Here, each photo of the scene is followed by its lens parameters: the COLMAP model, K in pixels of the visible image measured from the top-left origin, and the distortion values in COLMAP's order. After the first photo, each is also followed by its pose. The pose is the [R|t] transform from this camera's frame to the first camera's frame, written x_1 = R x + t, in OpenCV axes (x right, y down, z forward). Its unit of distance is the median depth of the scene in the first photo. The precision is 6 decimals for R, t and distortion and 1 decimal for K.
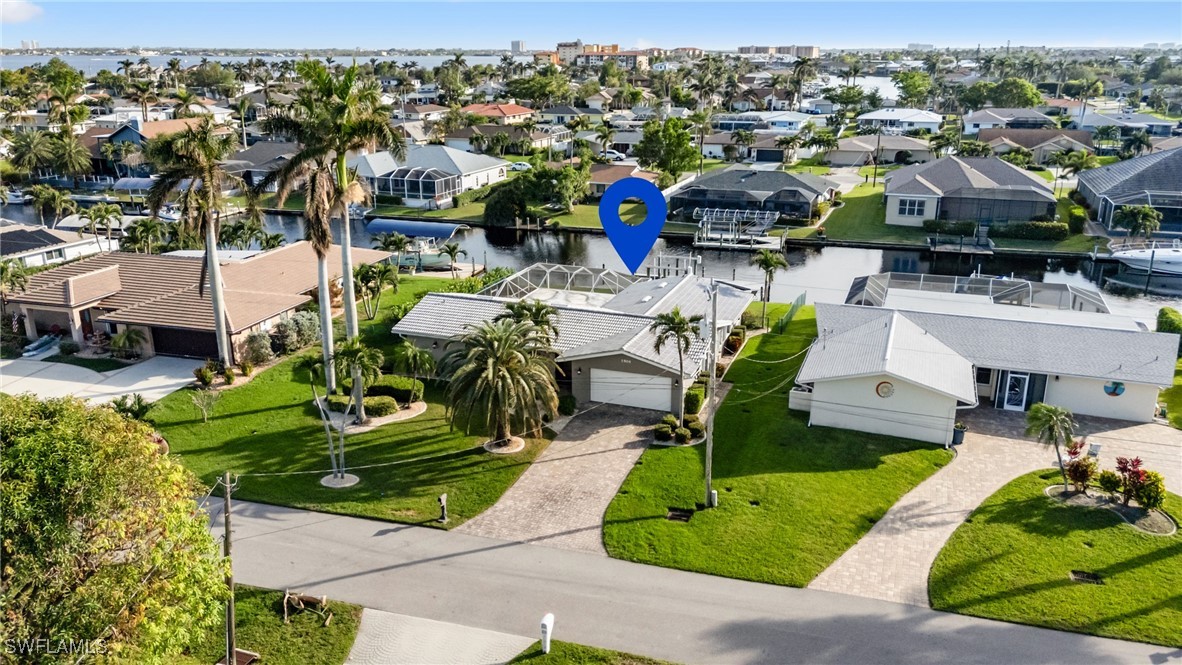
lens RADIAL K [[899.3, 0, 591.0], [0, 899.3, 332.5], [0, 0, 1]] dist [0.065793, -0.086244]
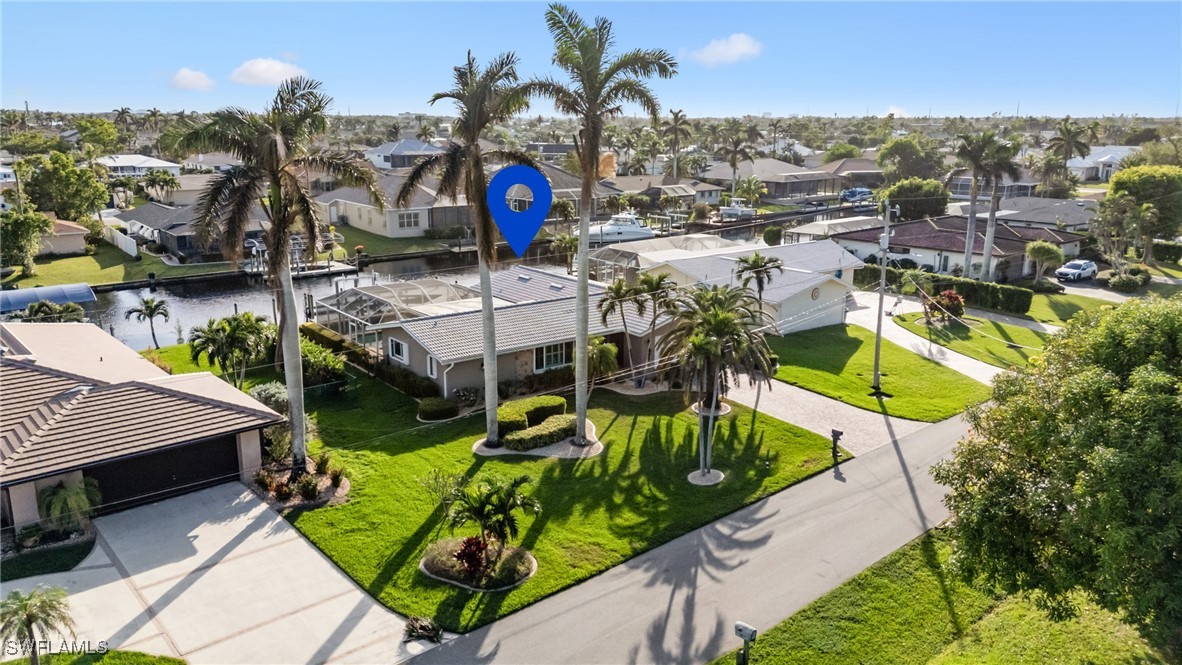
lens RADIAL K [[871.3, 0, 598.2], [0, 871.3, 330.0], [0, 0, 1]] dist [0.078109, -0.088095]
pose [[0.522423, -0.196015, 0.829851, -0.745074], [0.249554, 0.965754, 0.071012, -0.047075], [-0.815351, 0.169994, 0.553448, 0.428376]]
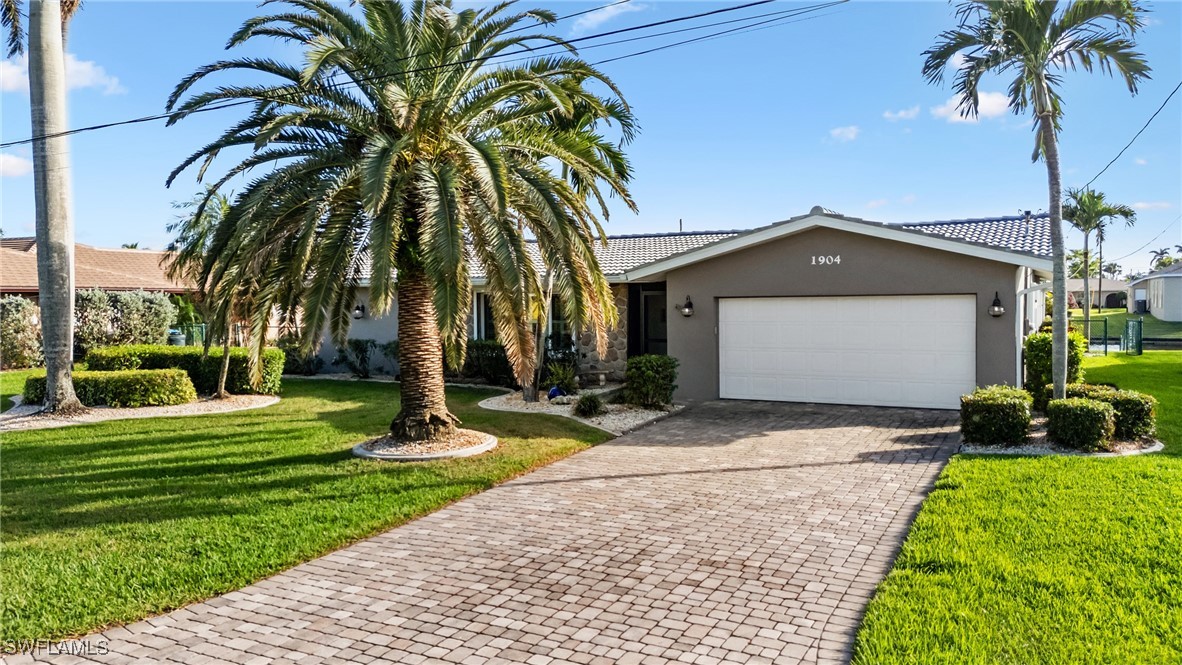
lens RADIAL K [[871.3, 0, 598.2], [0, 871.3, 330.0], [0, 0, 1]] dist [0.078109, -0.088095]
pose [[0.992499, -0.011442, -0.121714, -0.005977], [-0.023411, 0.959395, -0.281093, 0.130084], [0.119988, 0.281834, 0.951931, 0.571117]]
